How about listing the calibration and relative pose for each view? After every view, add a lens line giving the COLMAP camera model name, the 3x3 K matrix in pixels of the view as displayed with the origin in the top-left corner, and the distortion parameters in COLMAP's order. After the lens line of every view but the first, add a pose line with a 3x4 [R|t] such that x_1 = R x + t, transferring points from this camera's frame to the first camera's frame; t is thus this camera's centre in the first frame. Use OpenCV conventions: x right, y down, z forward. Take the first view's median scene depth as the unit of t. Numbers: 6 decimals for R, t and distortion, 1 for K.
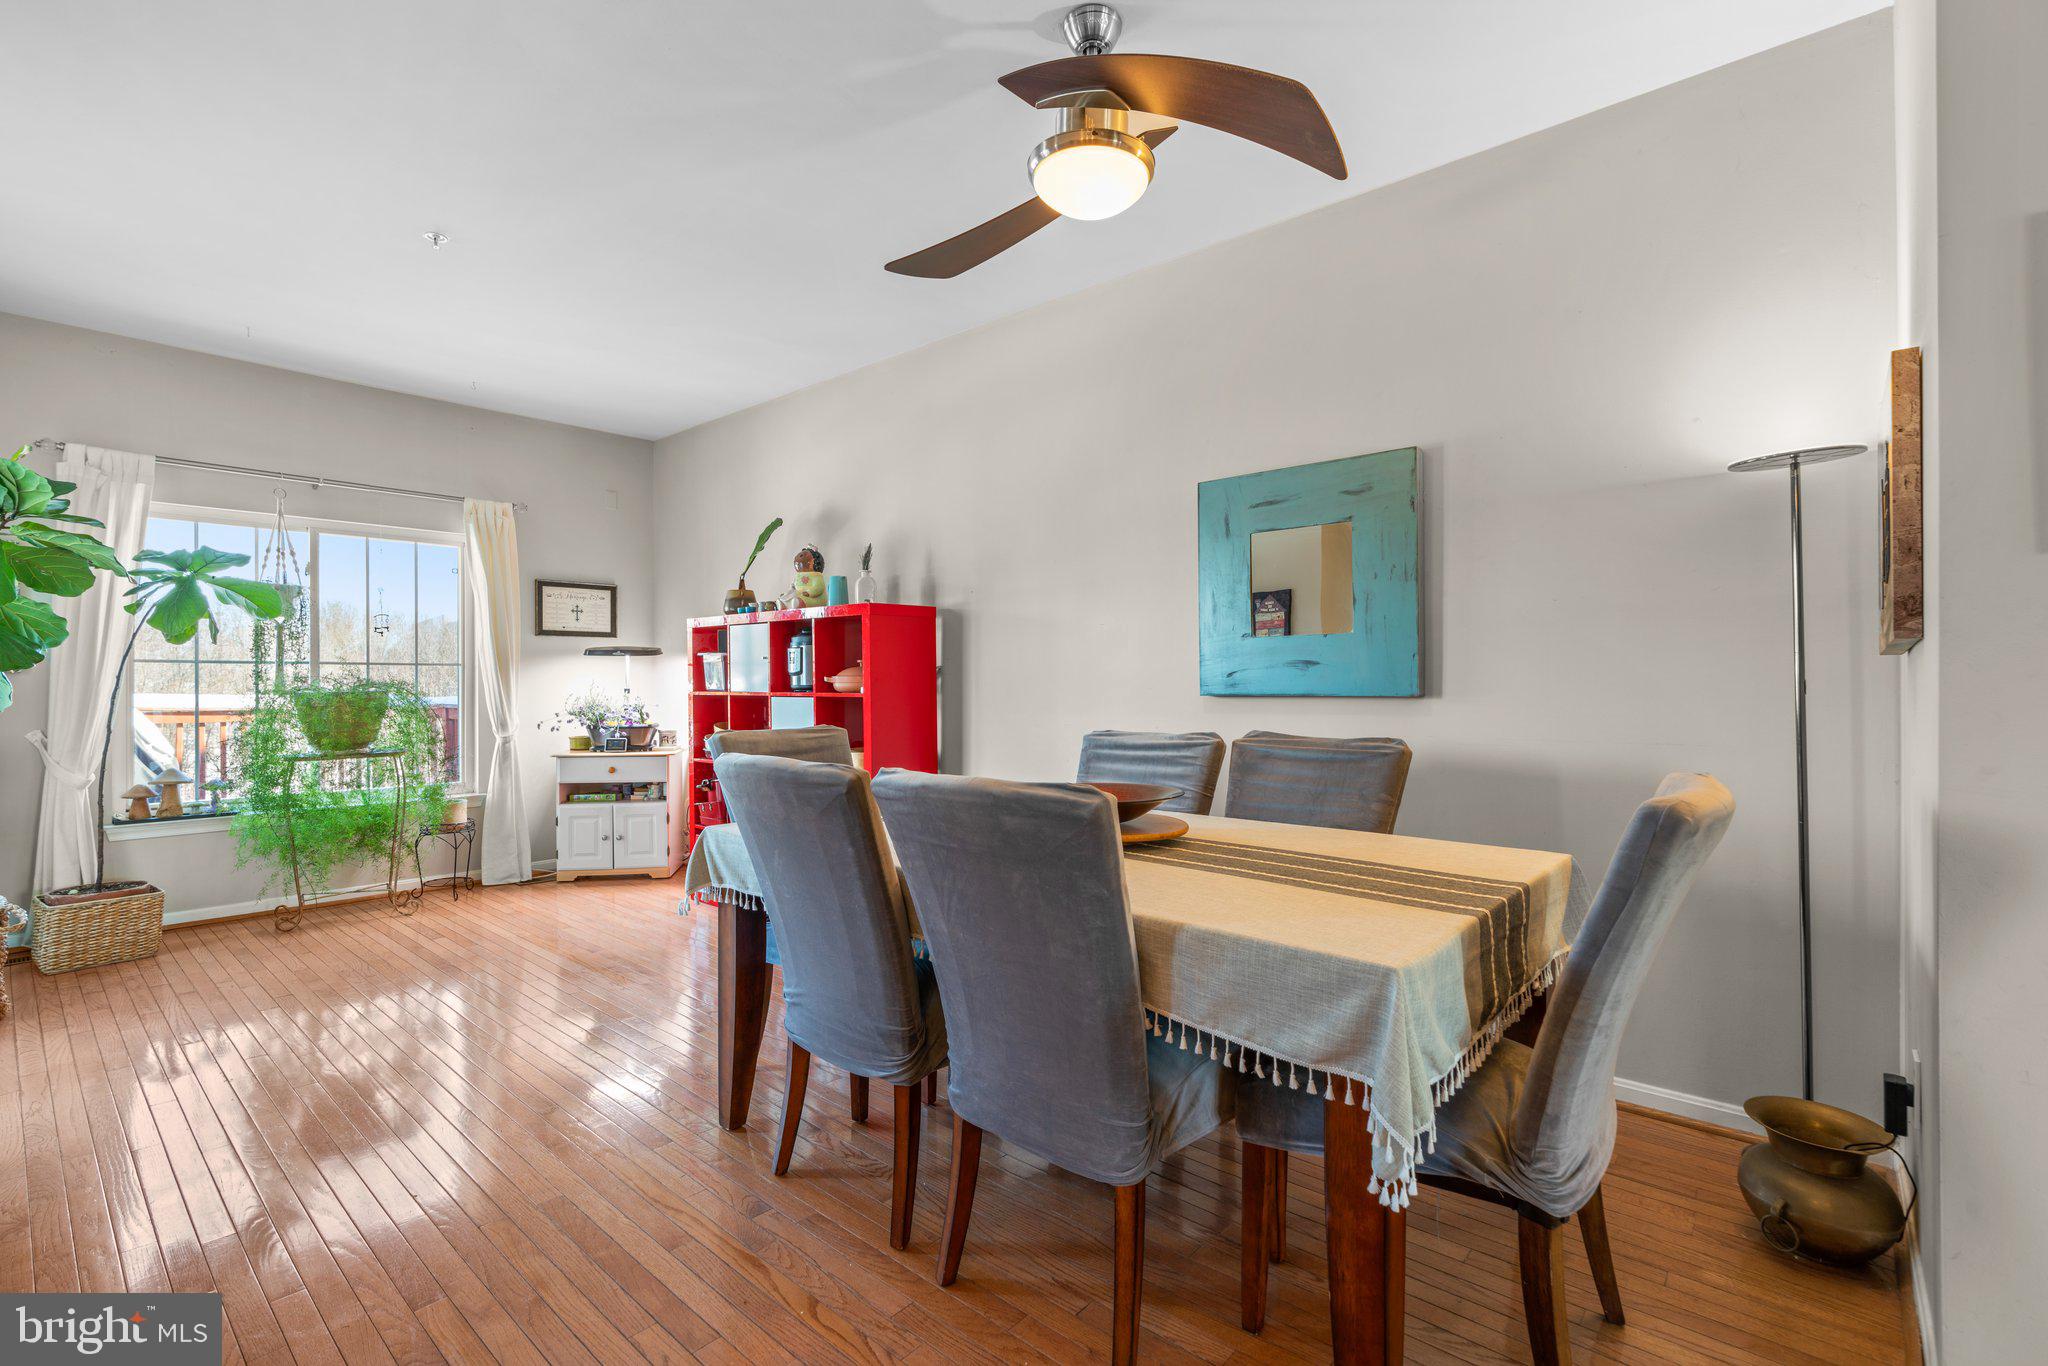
lens RADIAL K [[921.0, 0, 1019.0], [0, 921.0, 688.1], [0, 0, 1]] dist [0.001135, 0.000354]
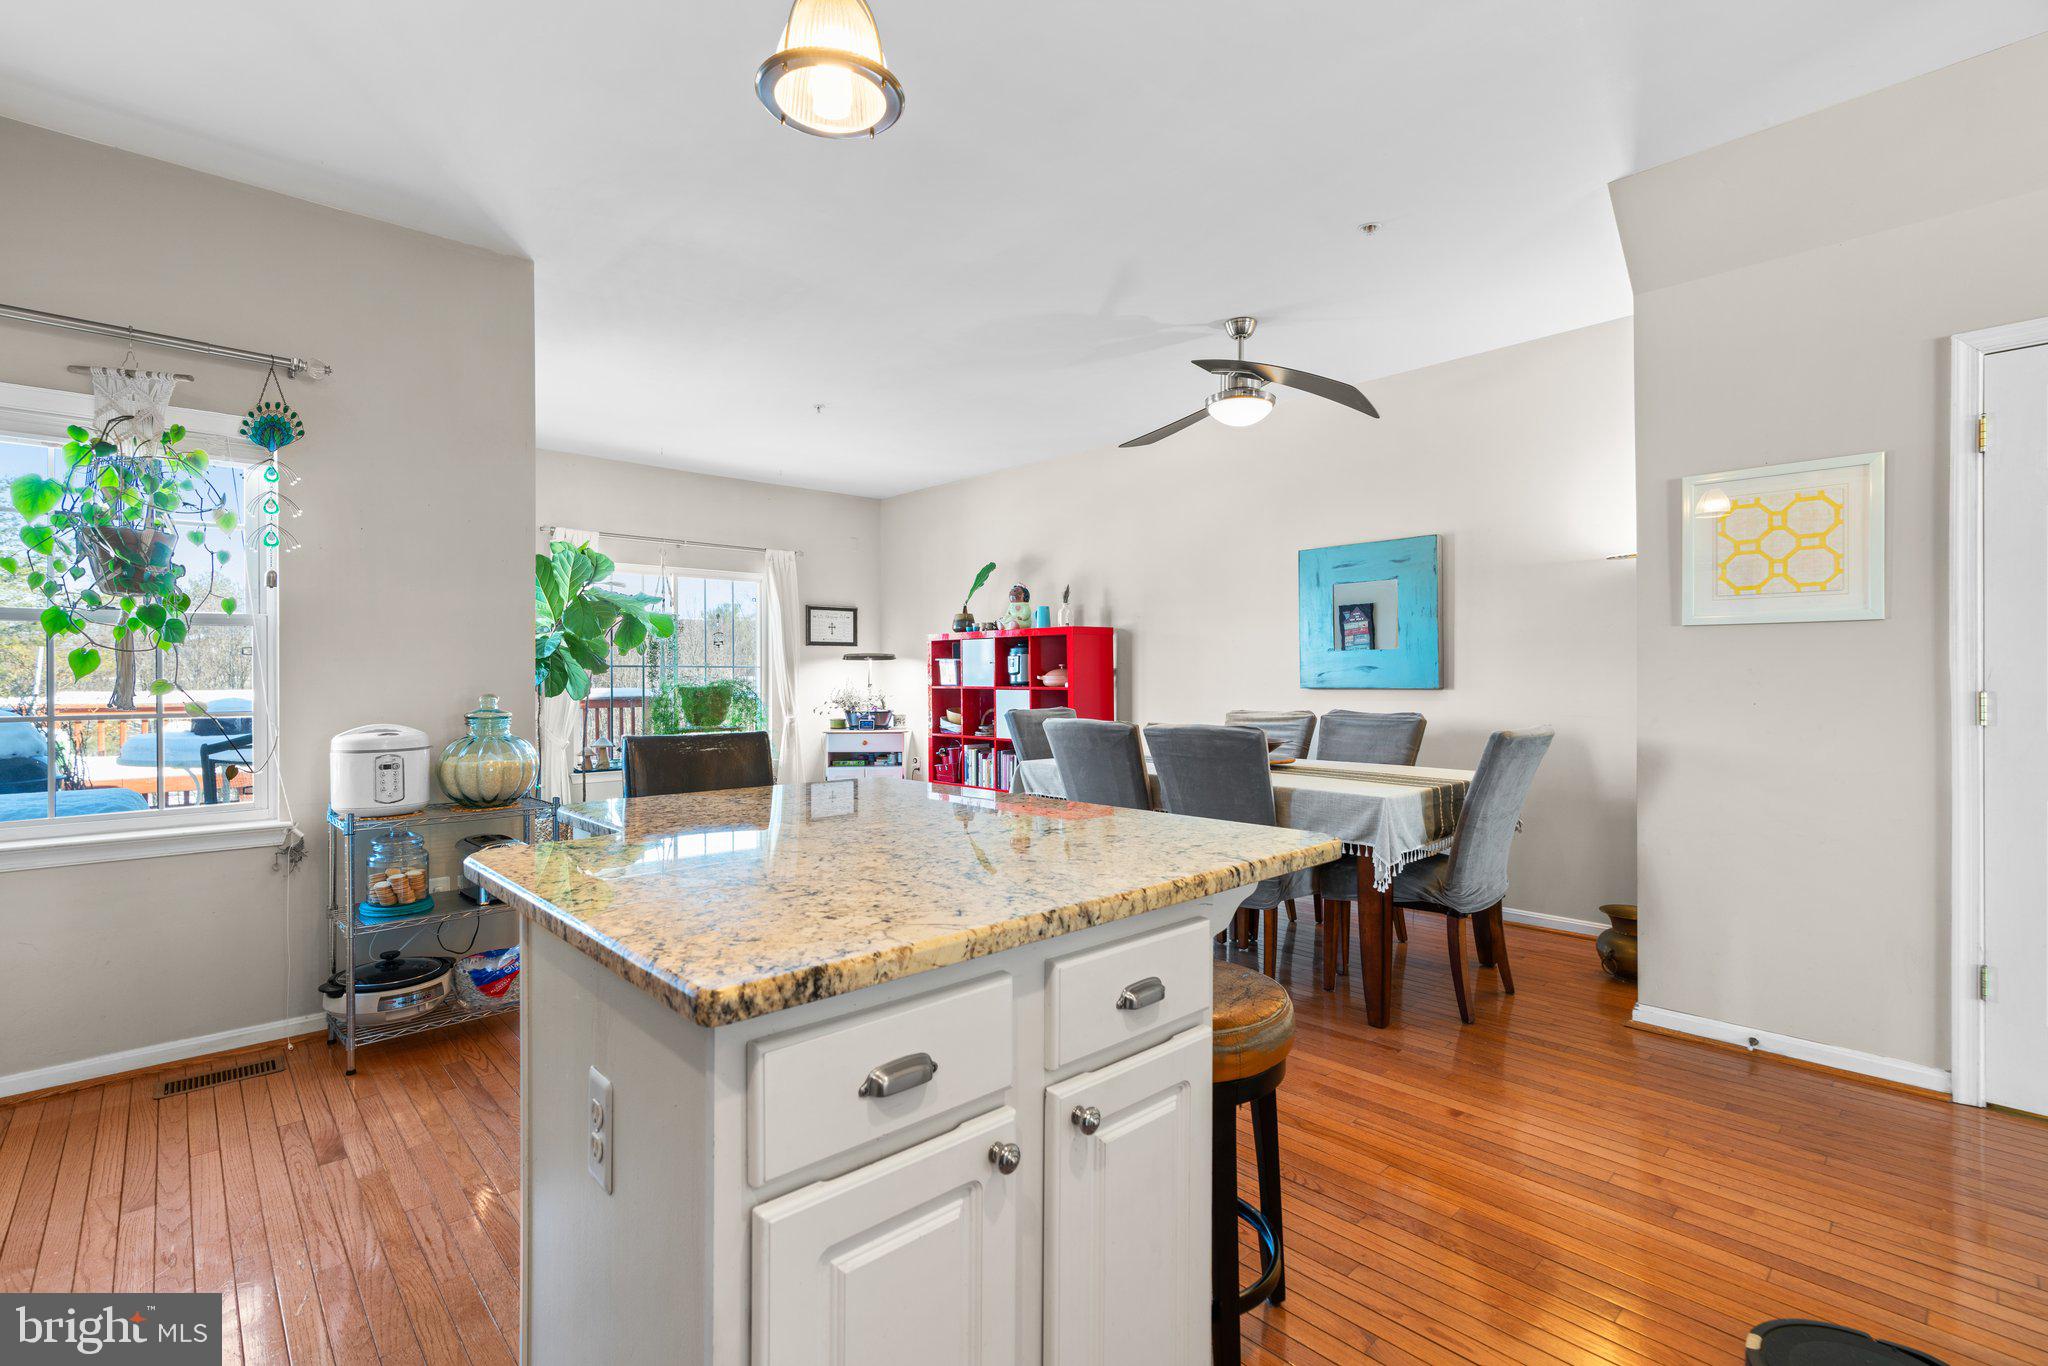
lens RADIAL K [[920.7, 0, 1024.0], [0, 920.7, 683.0], [0, 0, 1]] dist [-0.002256, -0.000138]
pose [[0.995681, -0.001449, -0.092829, -0.091868], [0.001530, 0.999999, 0.000803, -0.002111], [0.092828, -0.000942, 0.995682, -0.438442]]
